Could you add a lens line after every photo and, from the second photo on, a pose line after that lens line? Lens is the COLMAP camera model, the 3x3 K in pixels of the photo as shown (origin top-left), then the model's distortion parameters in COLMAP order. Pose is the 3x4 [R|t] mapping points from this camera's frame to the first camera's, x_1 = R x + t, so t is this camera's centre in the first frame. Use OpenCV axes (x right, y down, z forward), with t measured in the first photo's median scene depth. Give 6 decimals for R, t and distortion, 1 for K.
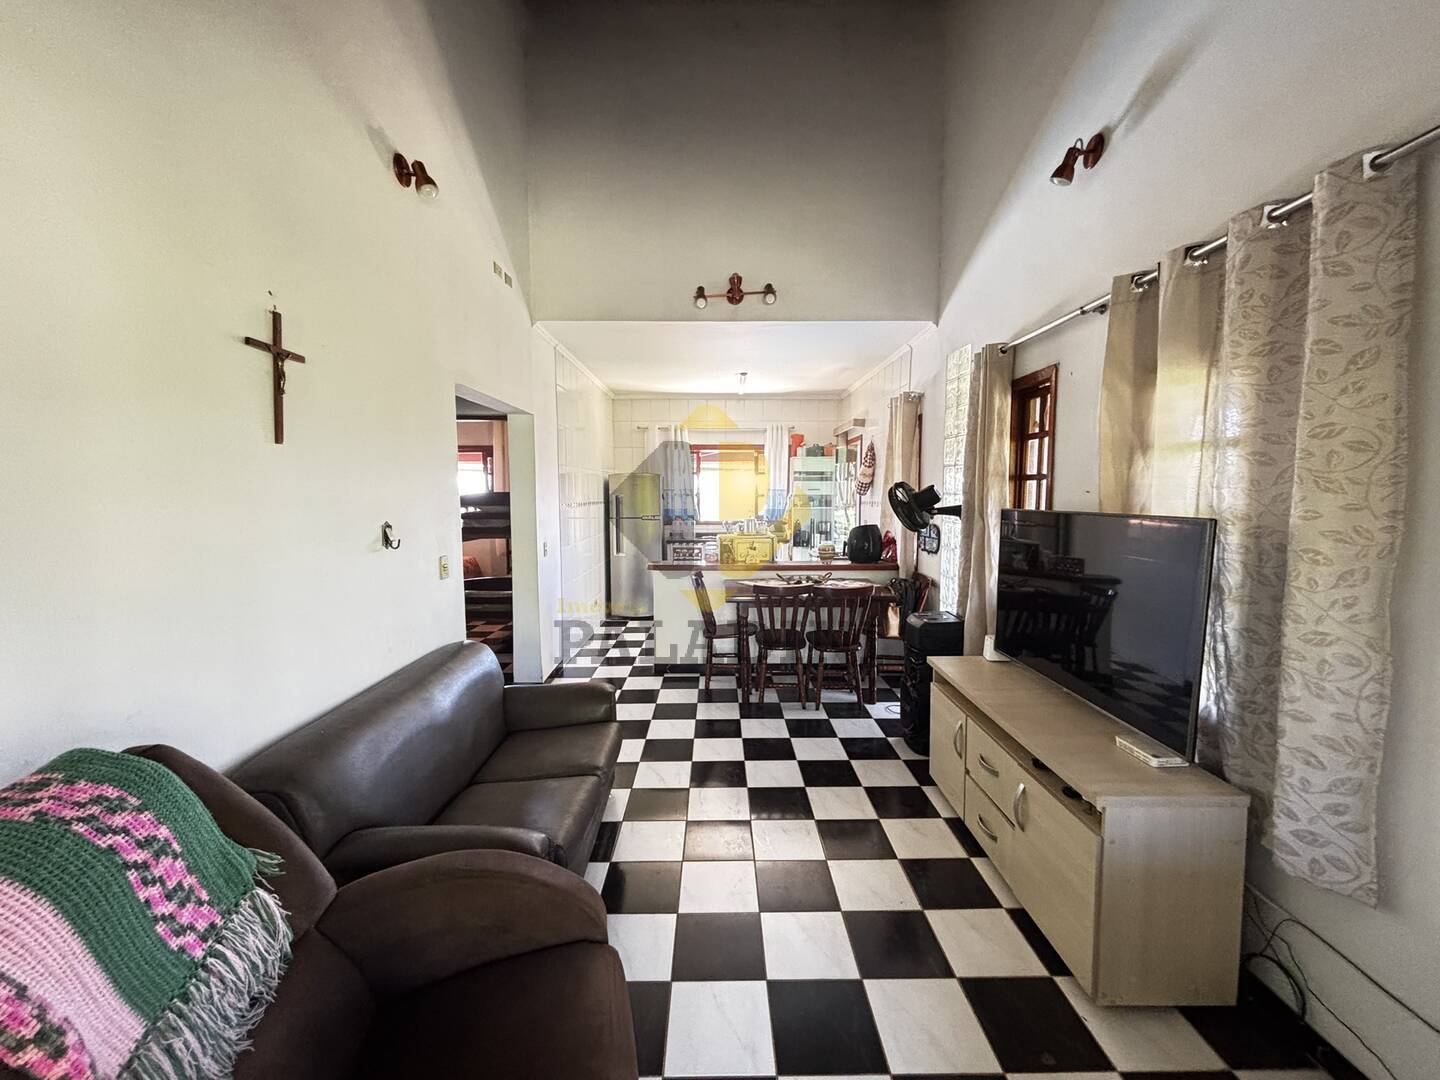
lens RADIAL K [[584.9, 0, 718.8], [0, 584.9, 540.2], [0, 0, 1]] dist [0.001107, 0.000261]
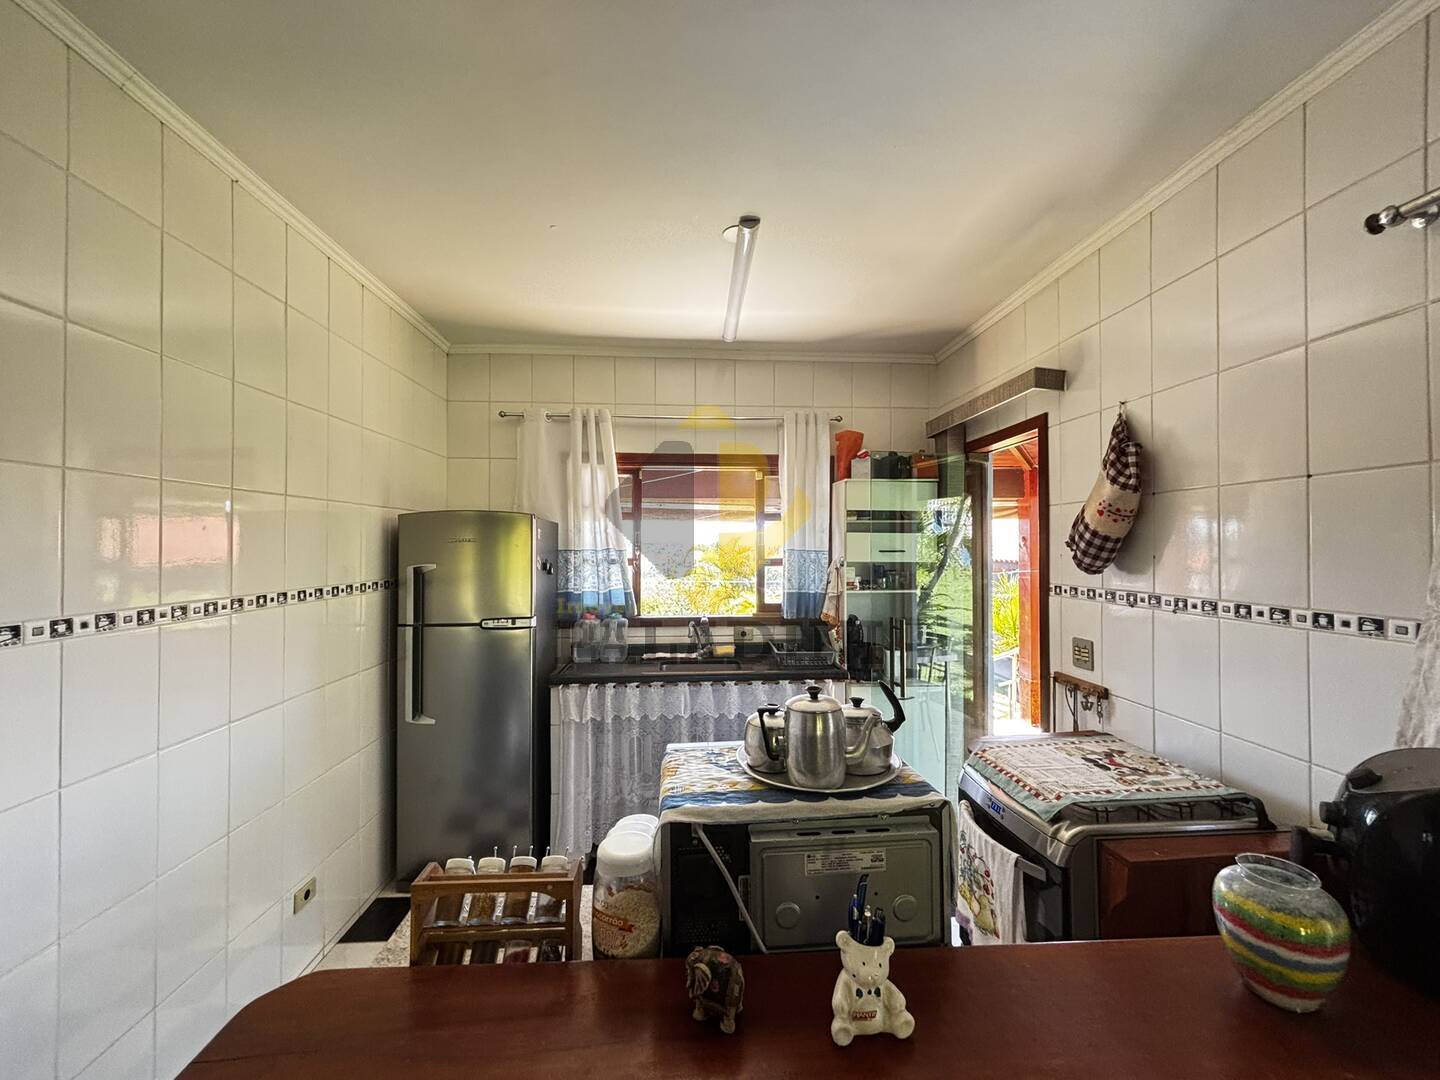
lens RADIAL K [[584.9, 0, 718.8], [0, 584.9, 540.2], [0, 0, 1]] dist [0.001107, 0.000261]
pose [[0.999232, 0.000928, 0.039173, 0.010855], [0.002424, 0.996342, -0.085418, -0.055217], [-0.039109, 0.085448, 0.995575, 0.545210]]
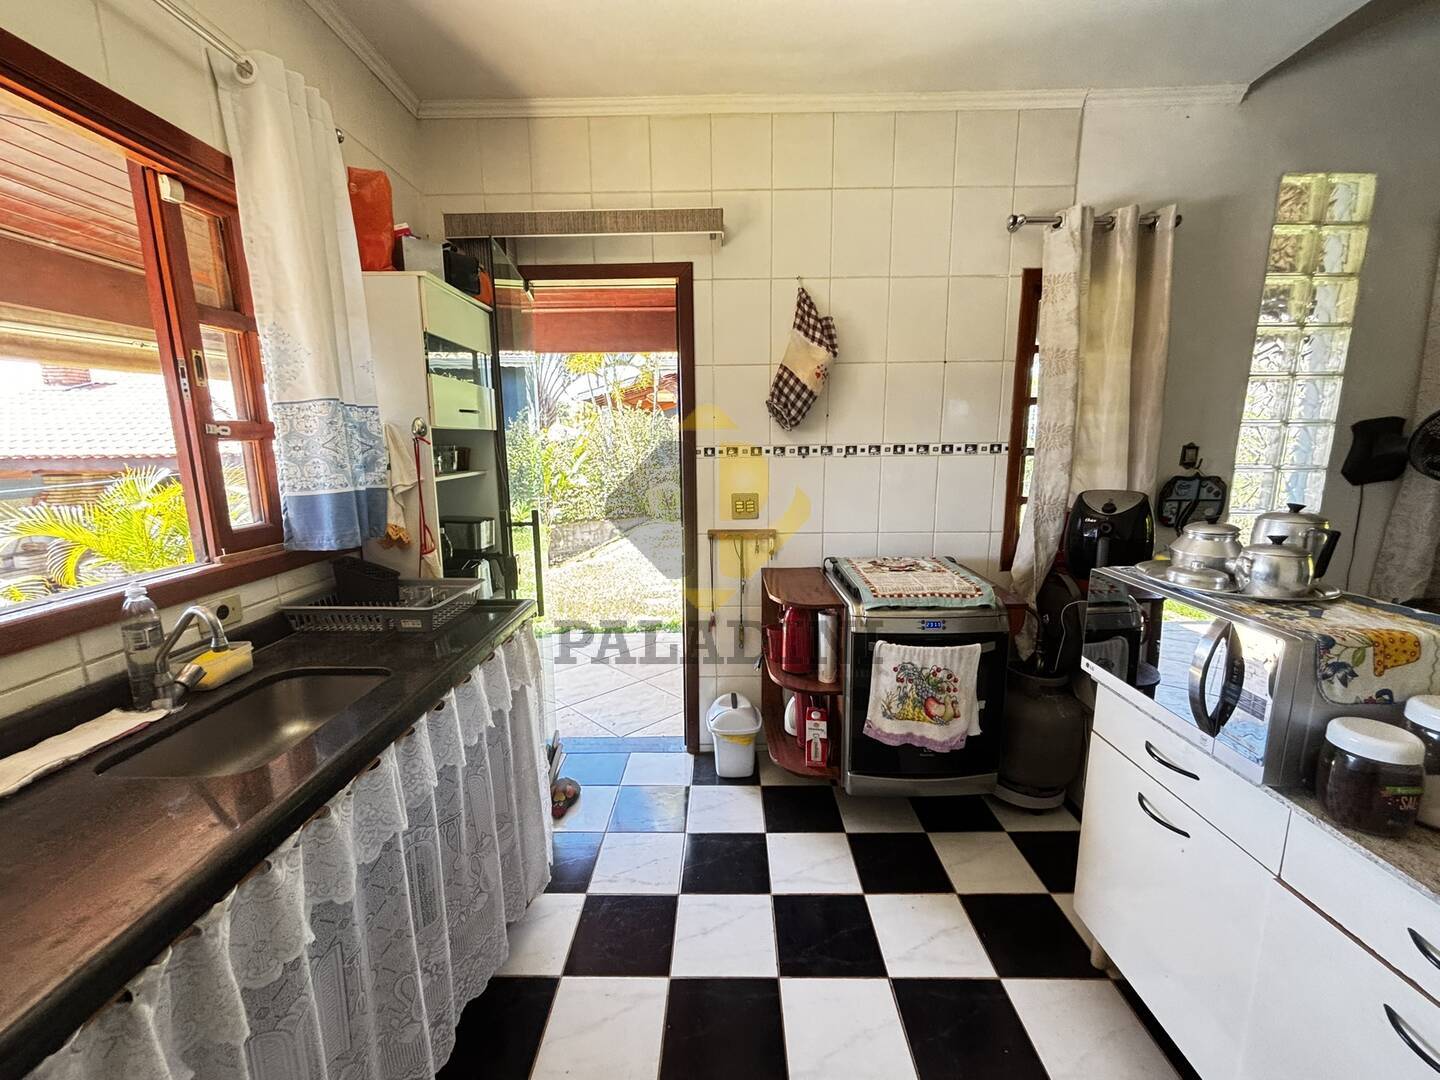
lens RADIAL K [[584.9, 0, 718.8], [0, 584.9, 540.2], [0, 0, 1]] dist [0.001107, 0.000261]
pose [[0.027074, -0.168292, 0.985365, -0.125241], [0.085338, 0.982517, 0.165461, -0.060099], [-0.995984, 0.079609, 0.040962, 0.851725]]
